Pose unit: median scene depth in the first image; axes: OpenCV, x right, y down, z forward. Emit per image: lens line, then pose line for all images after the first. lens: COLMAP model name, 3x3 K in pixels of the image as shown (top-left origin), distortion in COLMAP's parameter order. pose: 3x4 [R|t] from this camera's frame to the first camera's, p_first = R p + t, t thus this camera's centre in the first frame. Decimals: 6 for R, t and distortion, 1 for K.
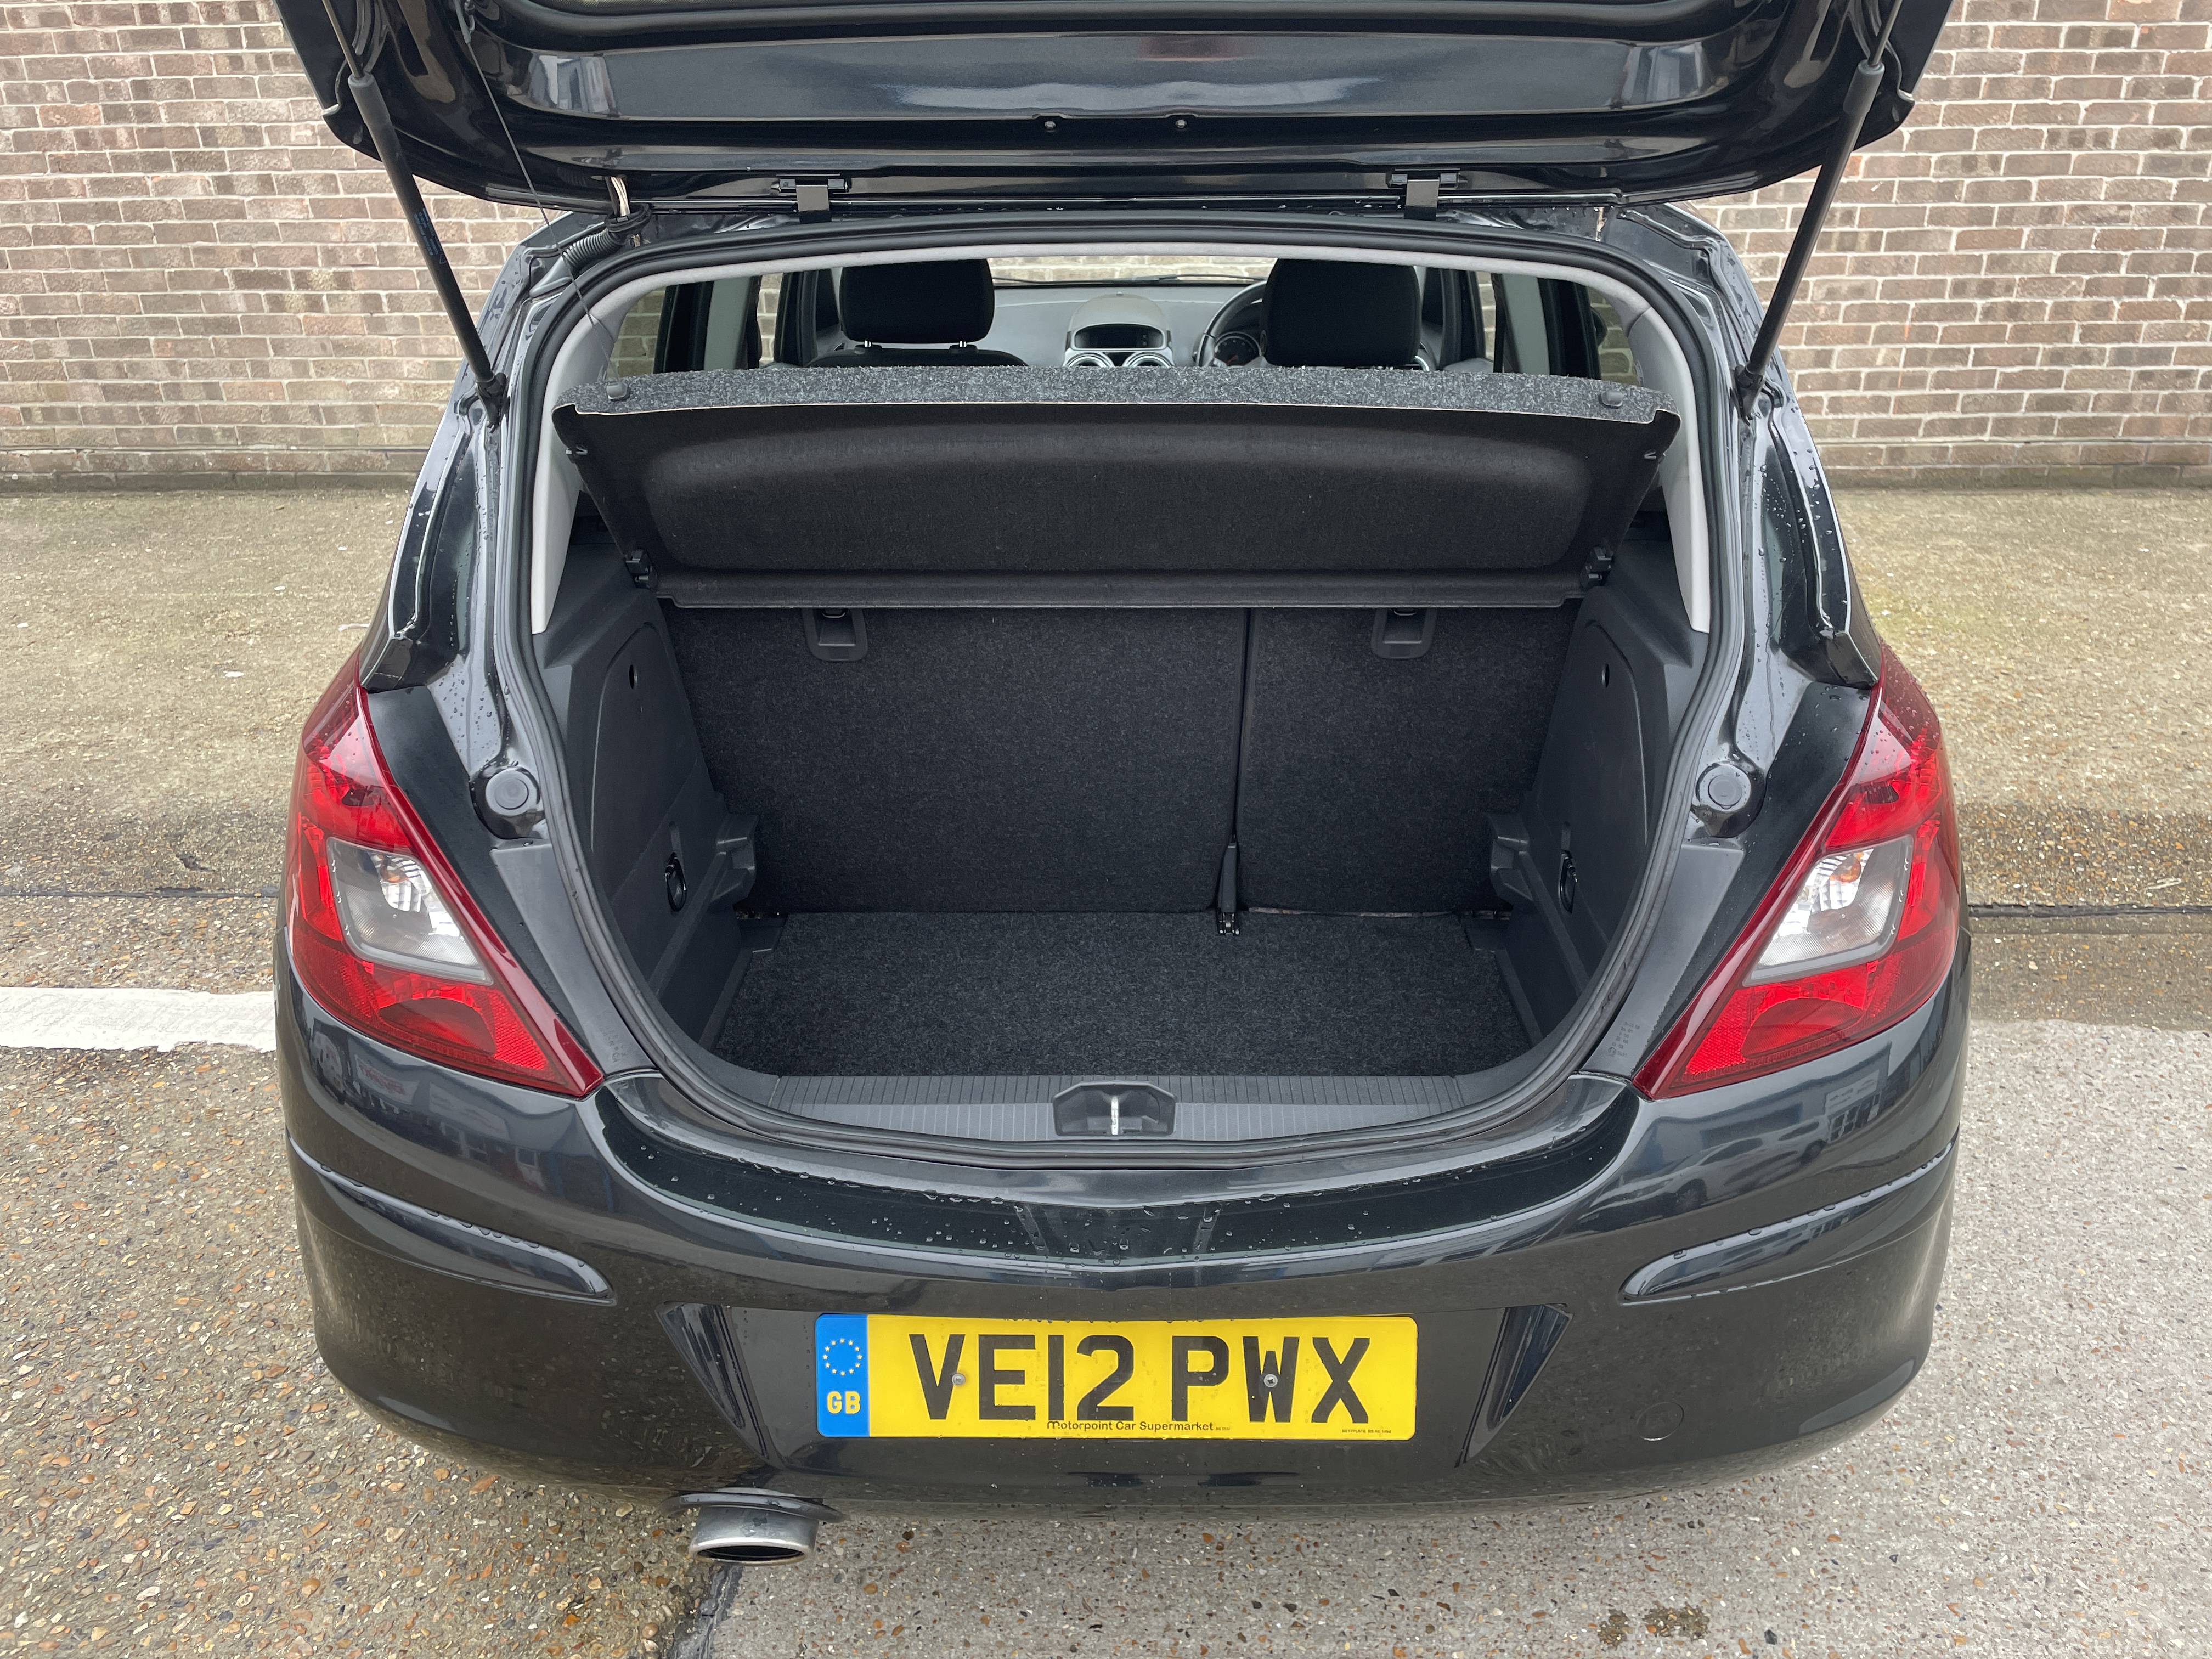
lens RADIAL K [[1658.7, 0, 1120.1], [0, 1658.7, 825.0], [0, 0, 1]] dist [0.095202, -0.118757]
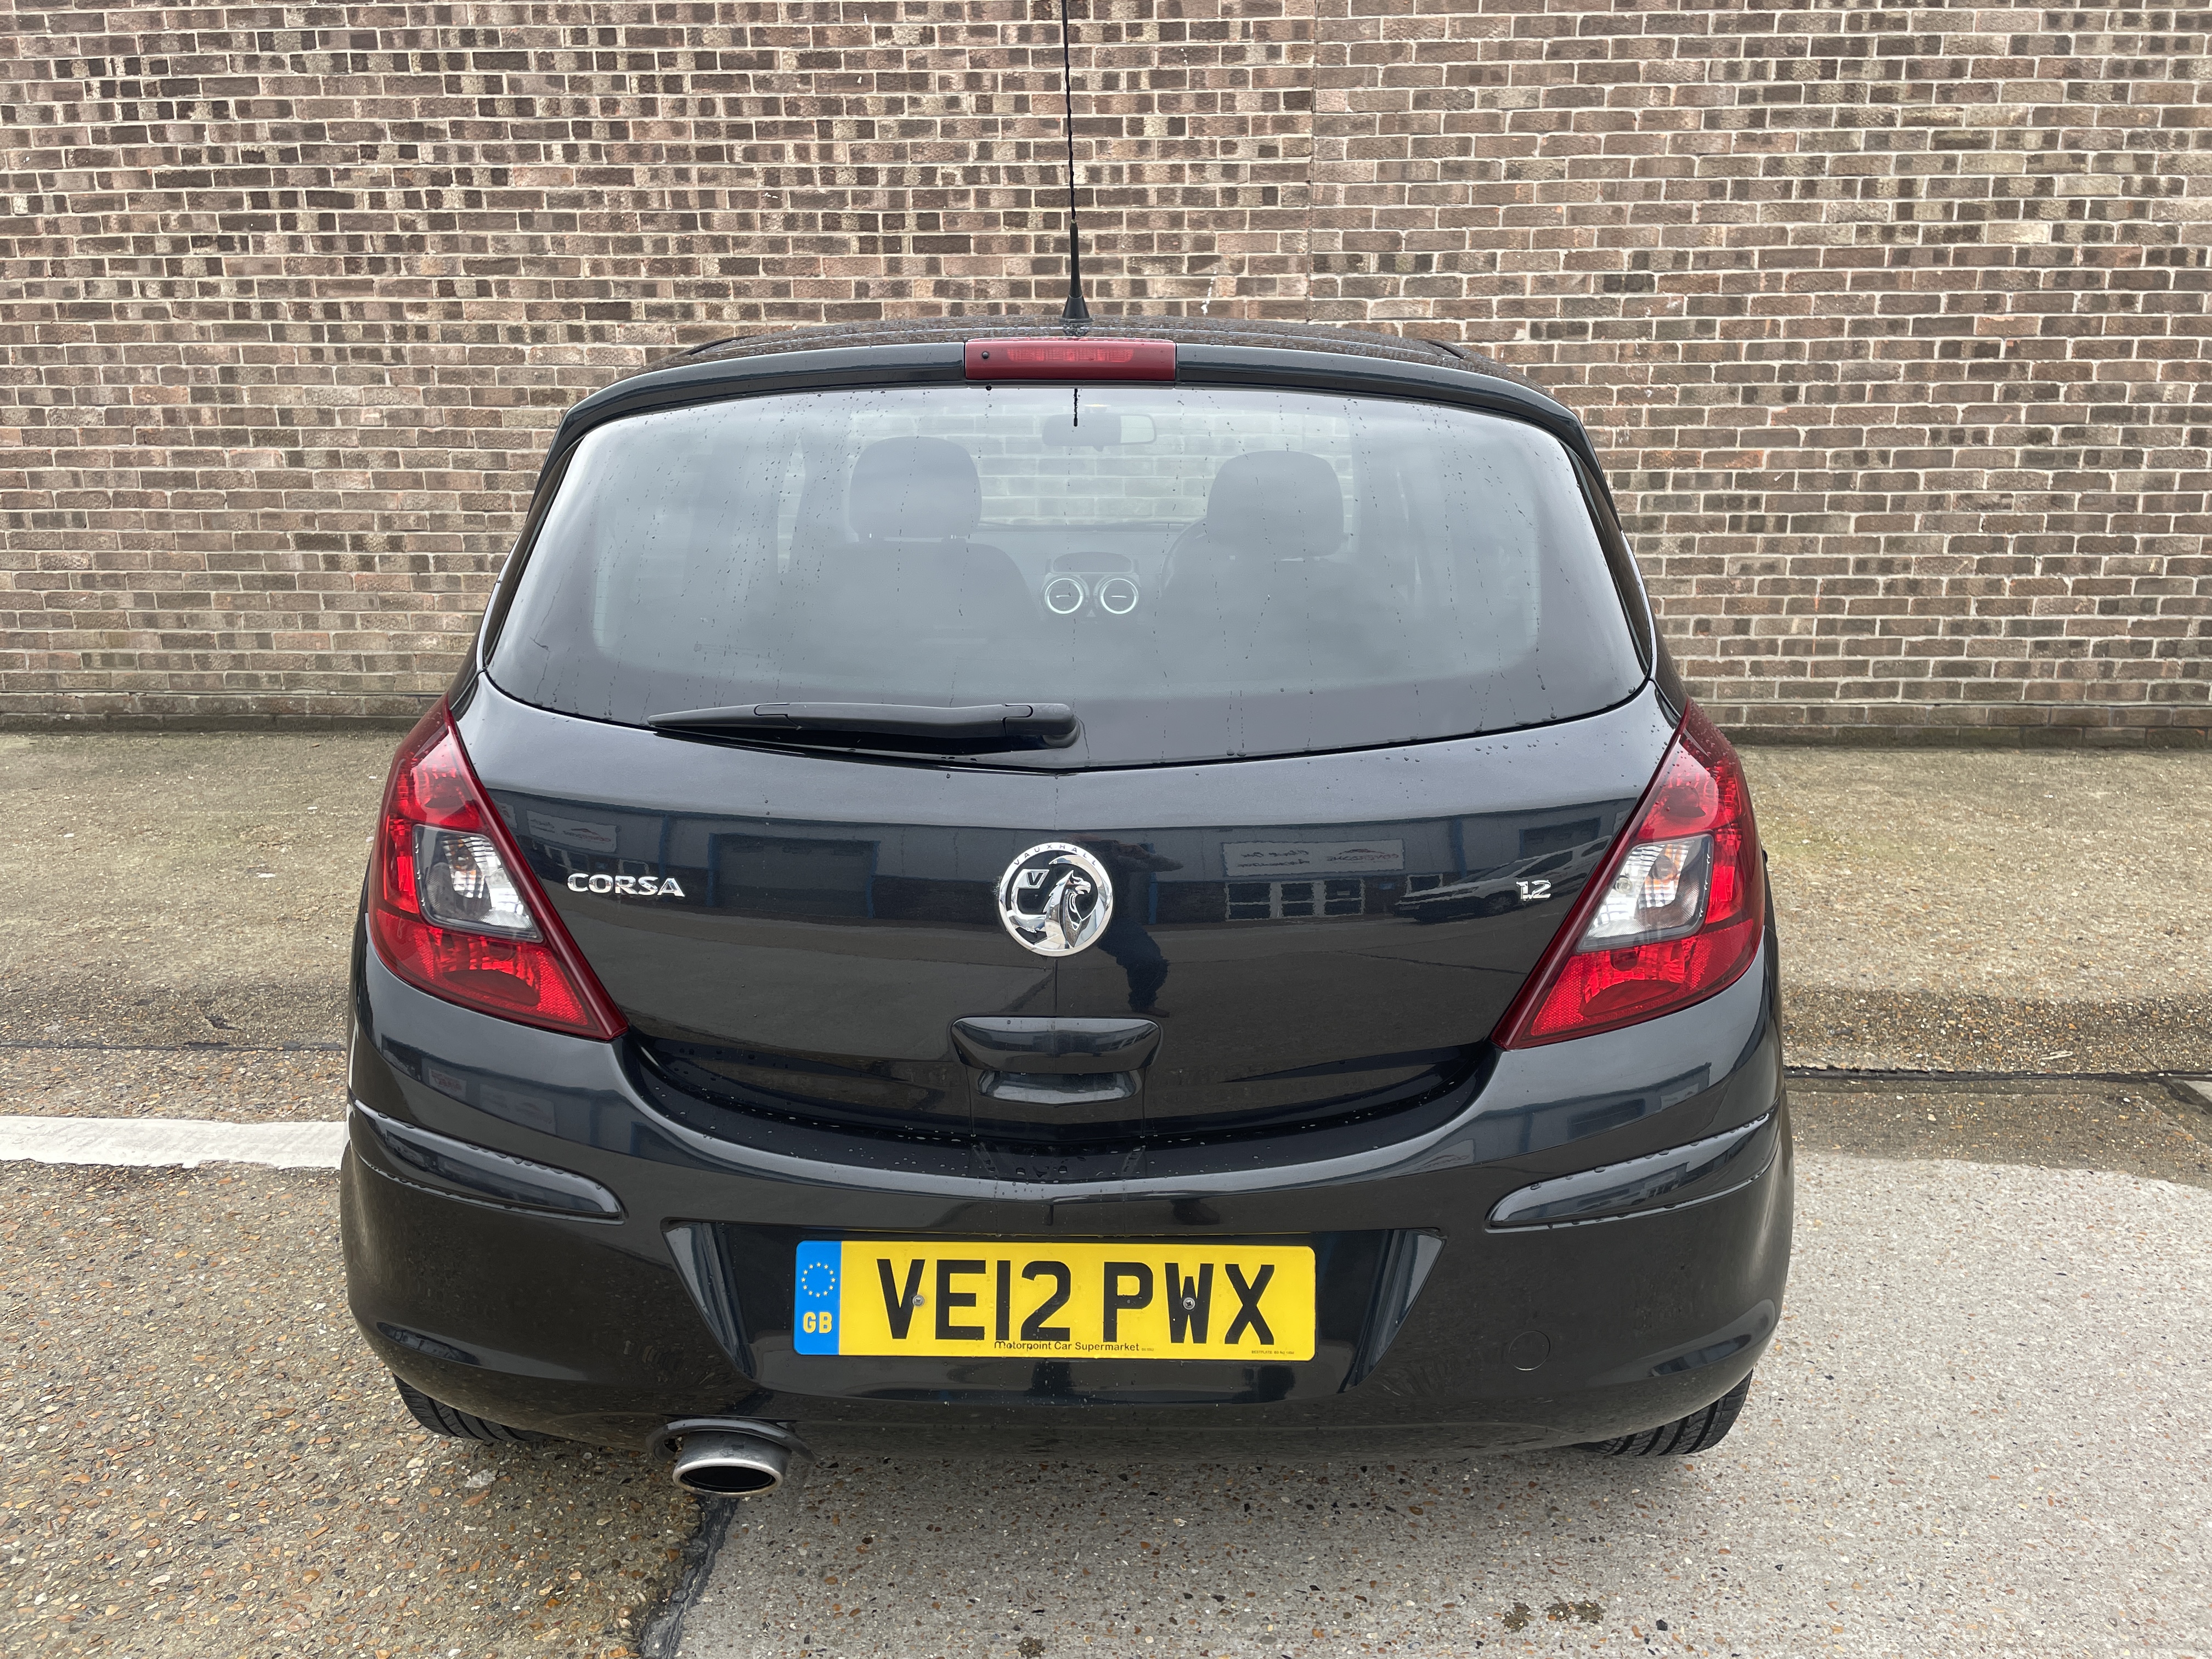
lens RADIAL K [[1658.7, 0, 1112.2], [0, 1658.7, 816.8], [0, 0, 1]] dist [0.095202, -0.118757]
pose [[0.999931, 0.011618, 0.001541, 0.015578], [-0.011125, 0.982325, -0.186851, 0.108721], [-0.003684, 0.186821, 0.982387, -0.096112]]
